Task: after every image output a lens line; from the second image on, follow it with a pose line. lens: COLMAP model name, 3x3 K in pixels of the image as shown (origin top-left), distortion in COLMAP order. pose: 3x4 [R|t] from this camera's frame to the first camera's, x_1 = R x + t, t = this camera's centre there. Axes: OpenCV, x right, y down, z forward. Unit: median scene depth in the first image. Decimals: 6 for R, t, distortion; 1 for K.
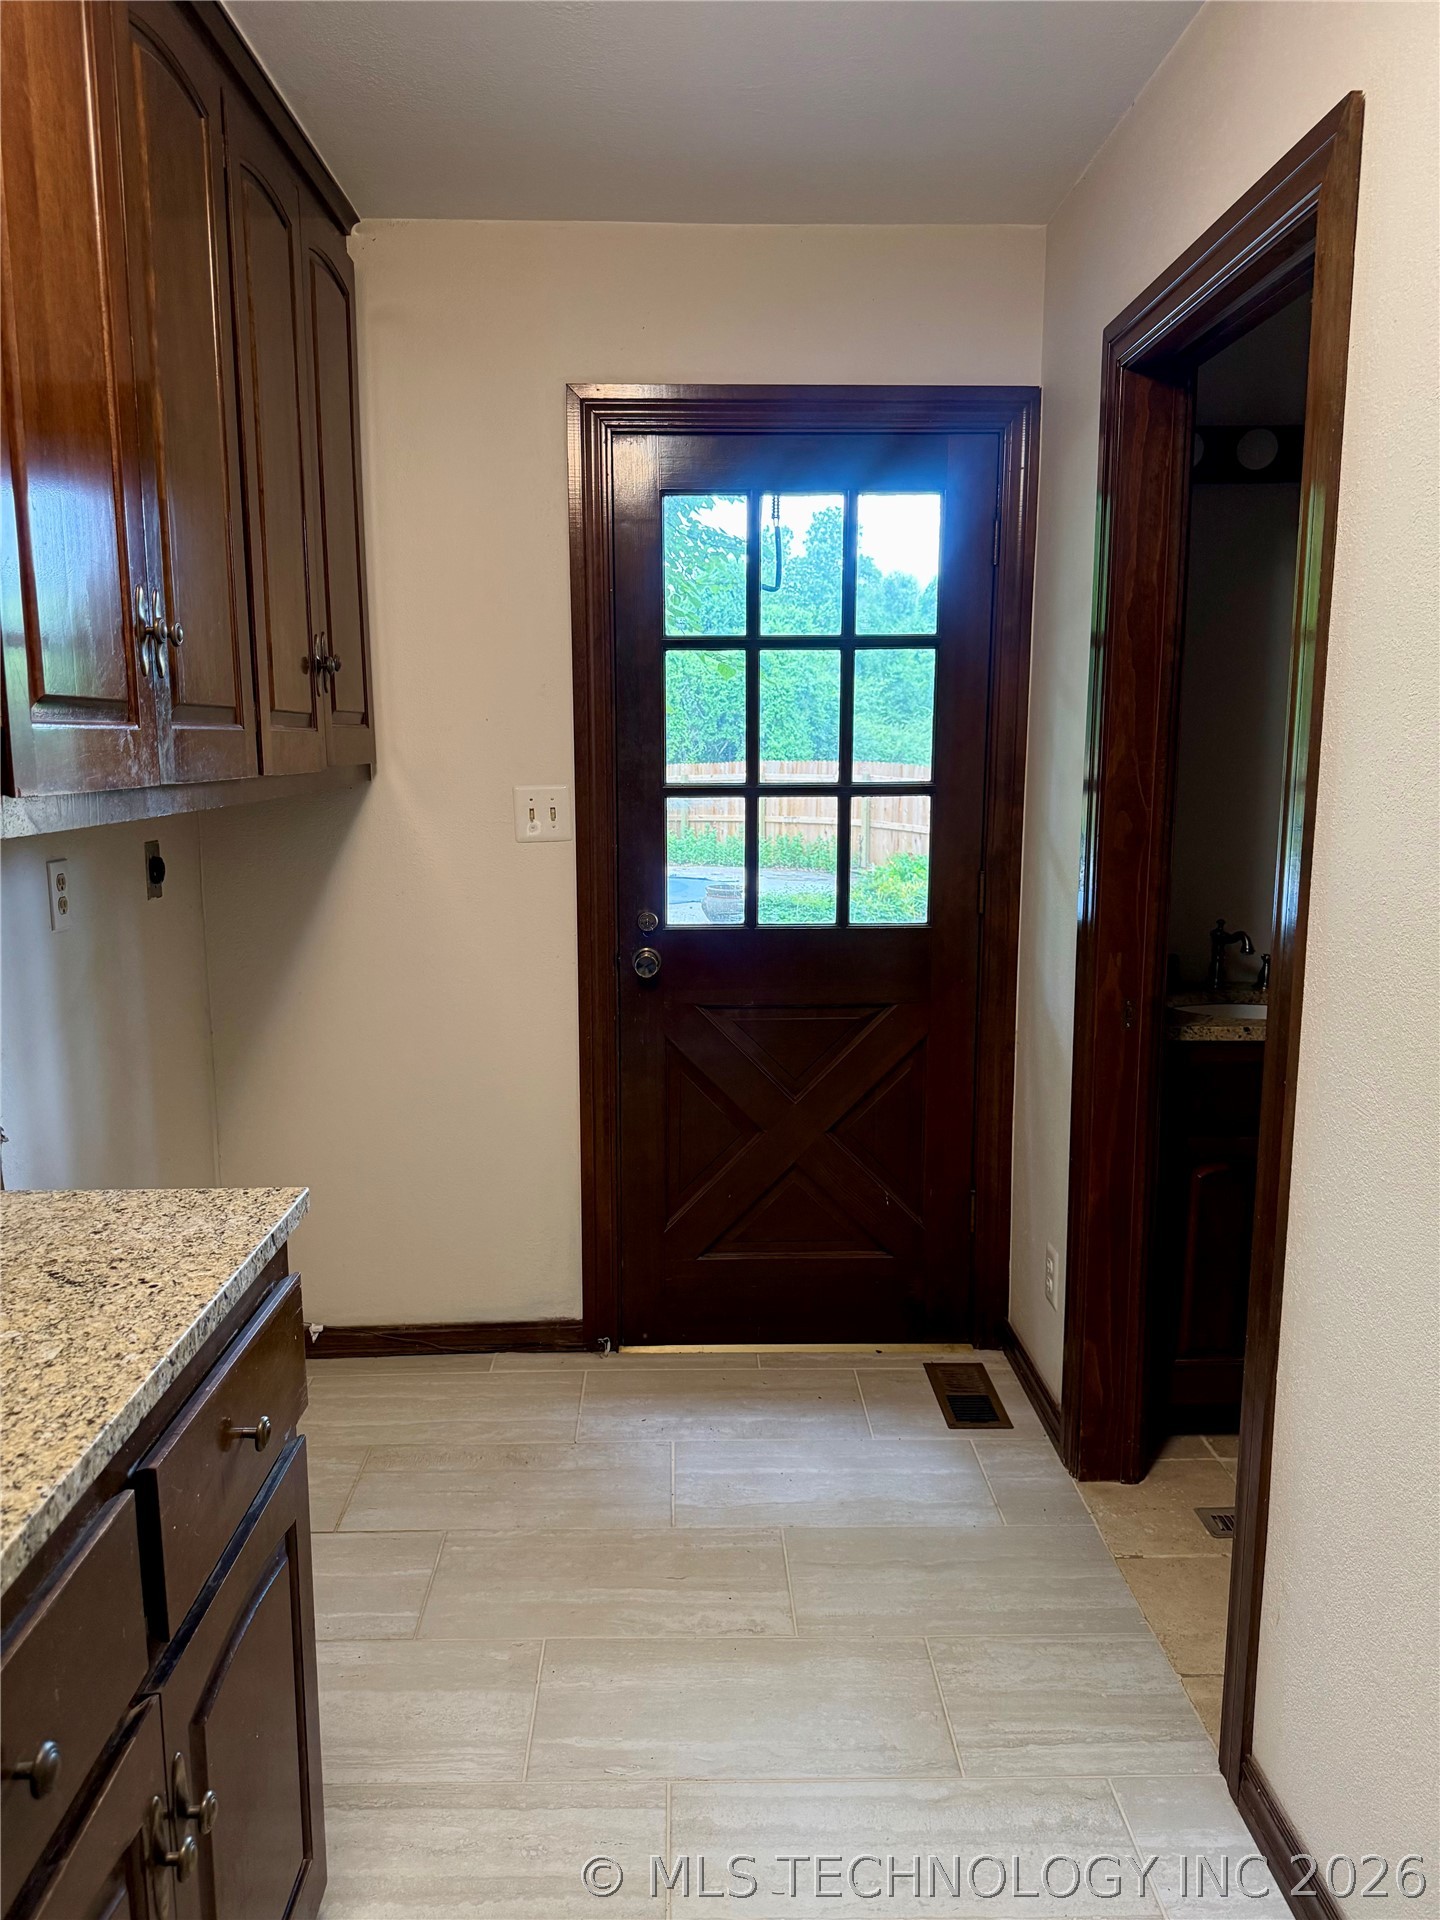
lens RADIAL K [[1374.9, 0, 713.0], [0, 1374.9, 962.3], [0, 0, 1]] dist [0.048255, -0.052587]
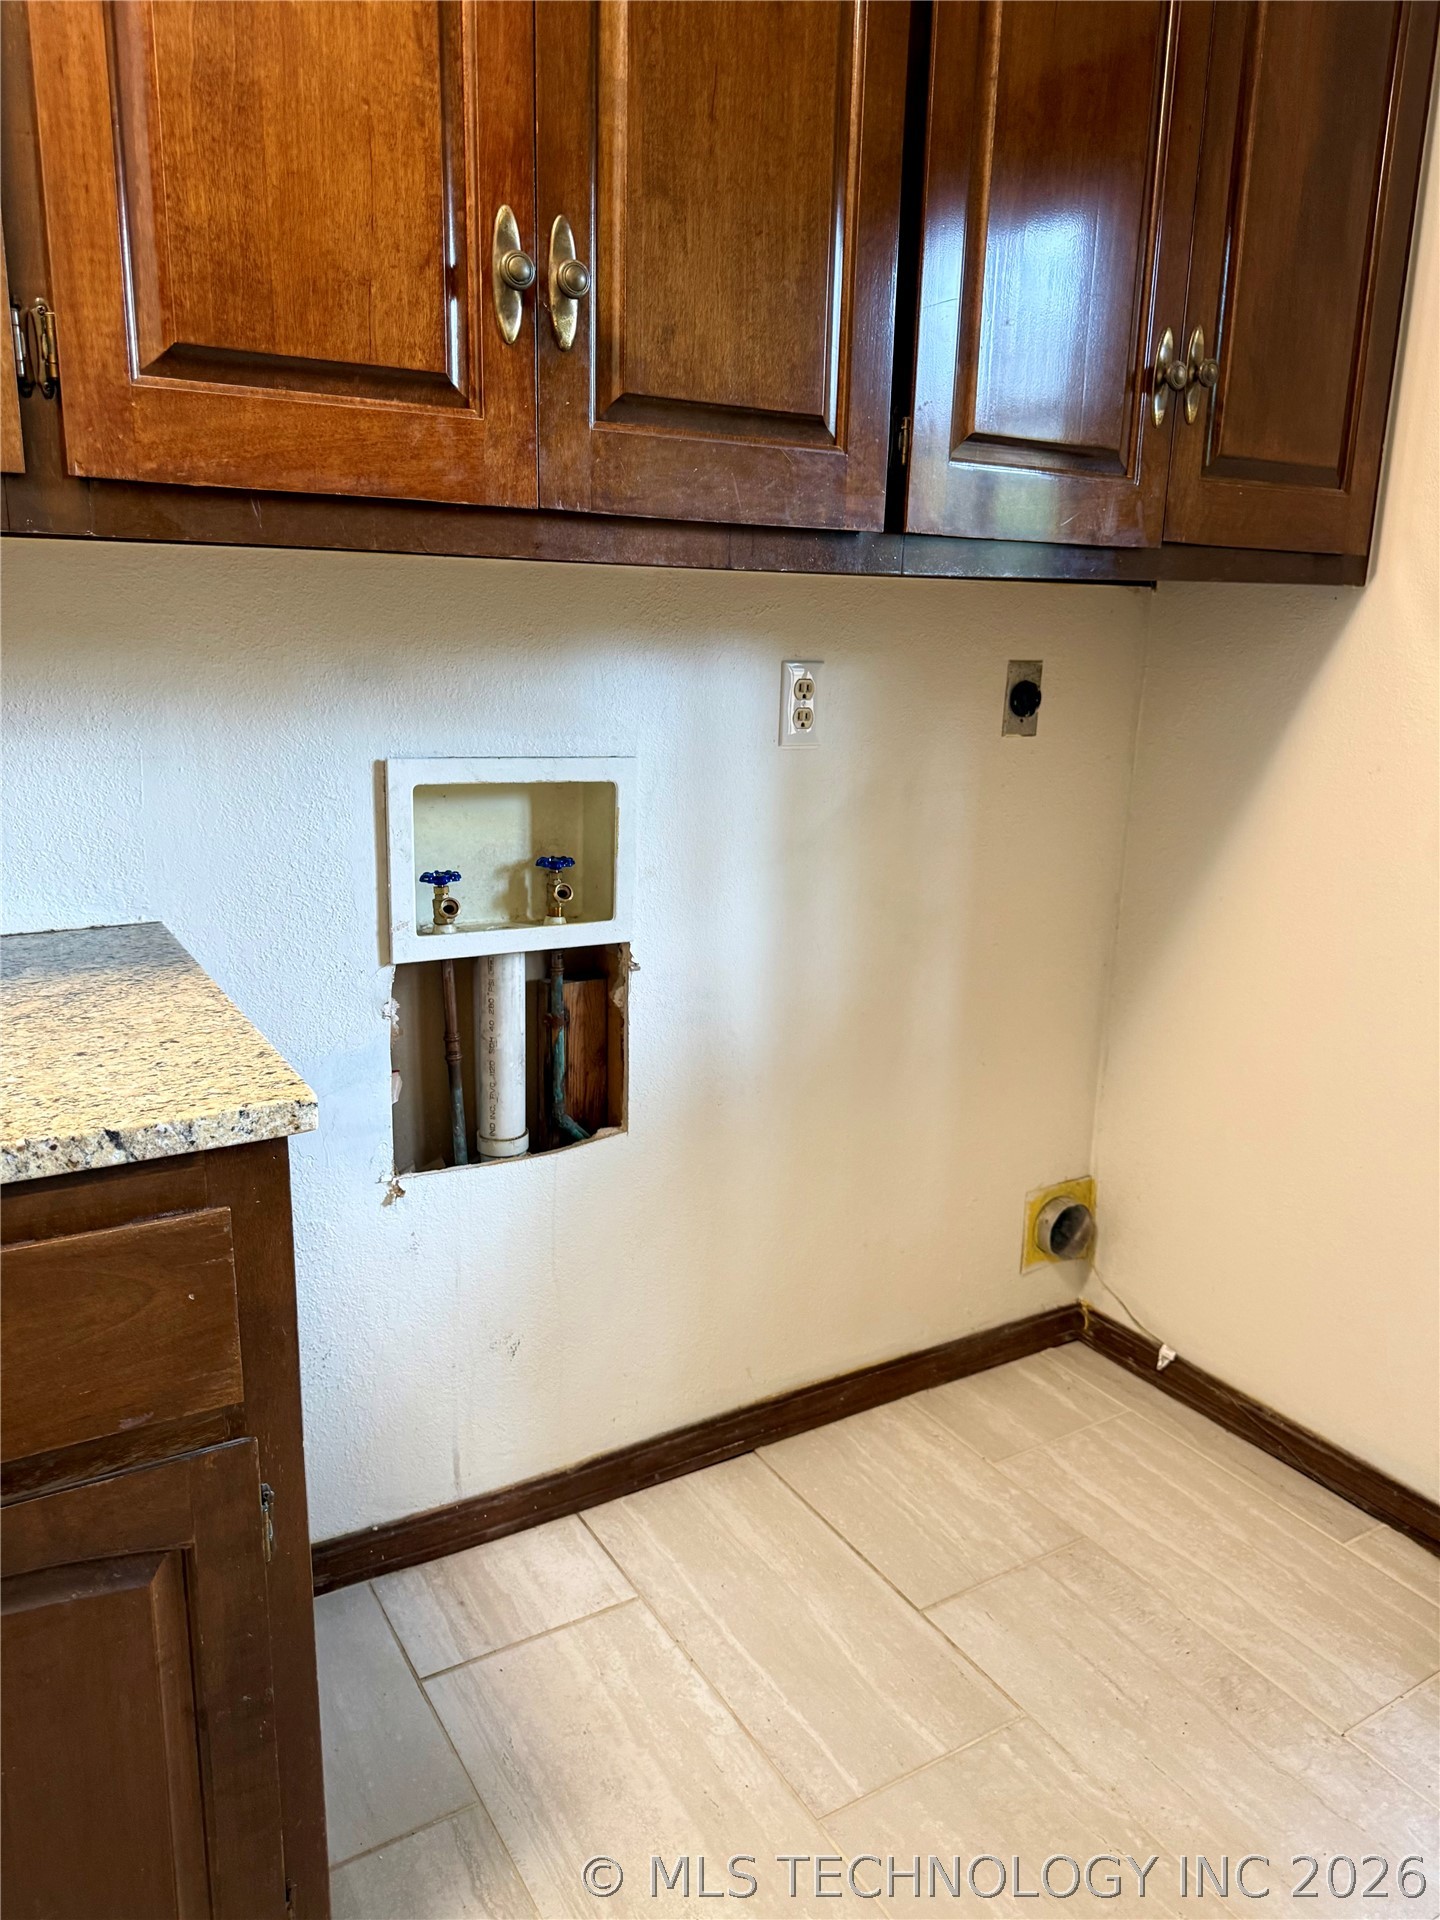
lens RADIAL K [[1374.9, 0, 718.5], [0, 1374.9, 958.3], [0, 0, 1]] dist [0.048255, -0.052587]
pose [[0.492990, 0.219330, -0.841935, 0.197628], [-0.161932, 0.973925, 0.158896, -0.020753], [0.854832, 0.058002, 0.515652, 0.475028]]
